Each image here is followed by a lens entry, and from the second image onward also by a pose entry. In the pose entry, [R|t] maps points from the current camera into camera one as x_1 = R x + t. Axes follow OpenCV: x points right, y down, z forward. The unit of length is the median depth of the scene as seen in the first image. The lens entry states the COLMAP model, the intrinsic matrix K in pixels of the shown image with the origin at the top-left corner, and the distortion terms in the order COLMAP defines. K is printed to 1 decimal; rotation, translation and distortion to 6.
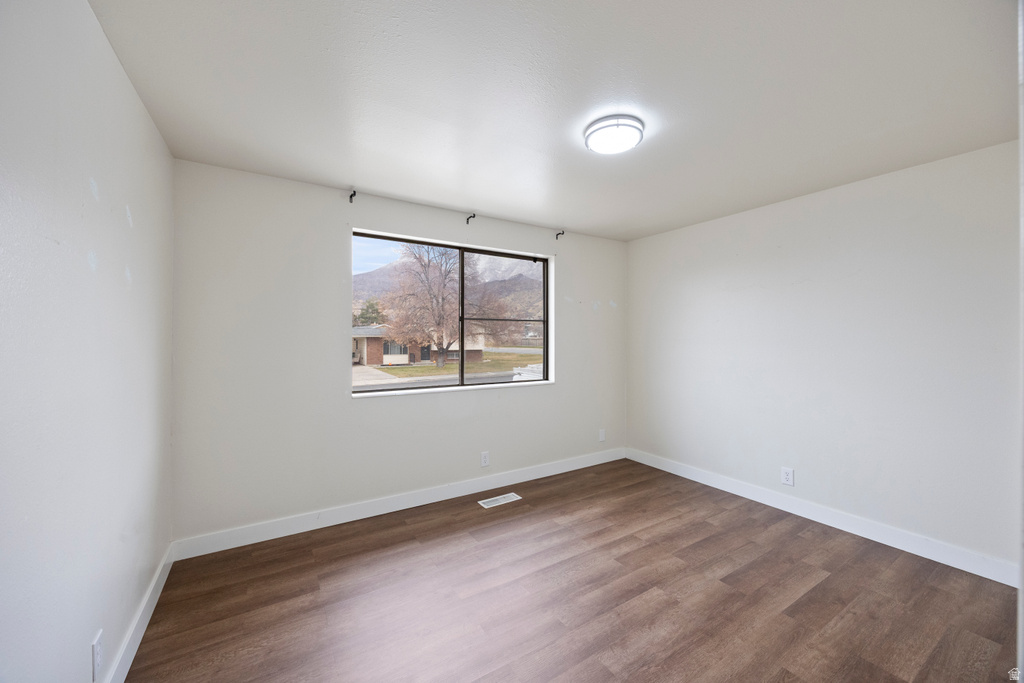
lens RADIAL K [[391.9, 0, 512.7], [0, 391.9, 340.2], [0, 0, 1]] dist [-0.007247, 0.000867]
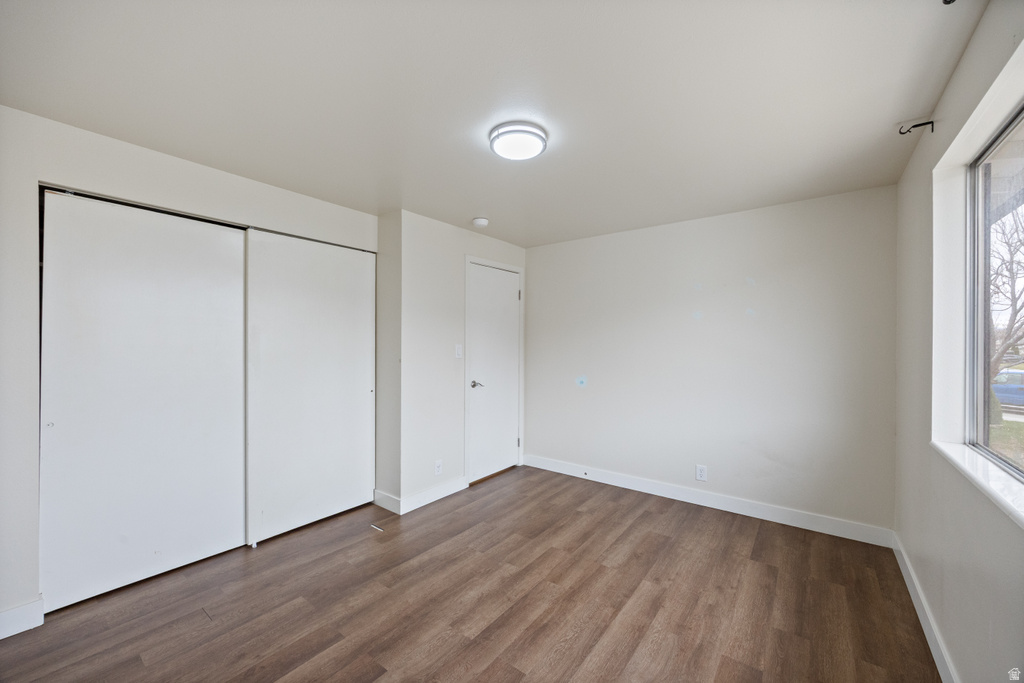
lens RADIAL K [[391.9, 0, 511.7], [0, 391.9, 342.7], [0, 0, 1]] dist [-0.007247, 0.000867]
pose [[-0.938390, -0.004545, -0.345548, 0.604285], [-0.005607, 0.999982, 0.002076, -0.013819], [0.345532, 0.003886, -0.938399, 1.897261]]
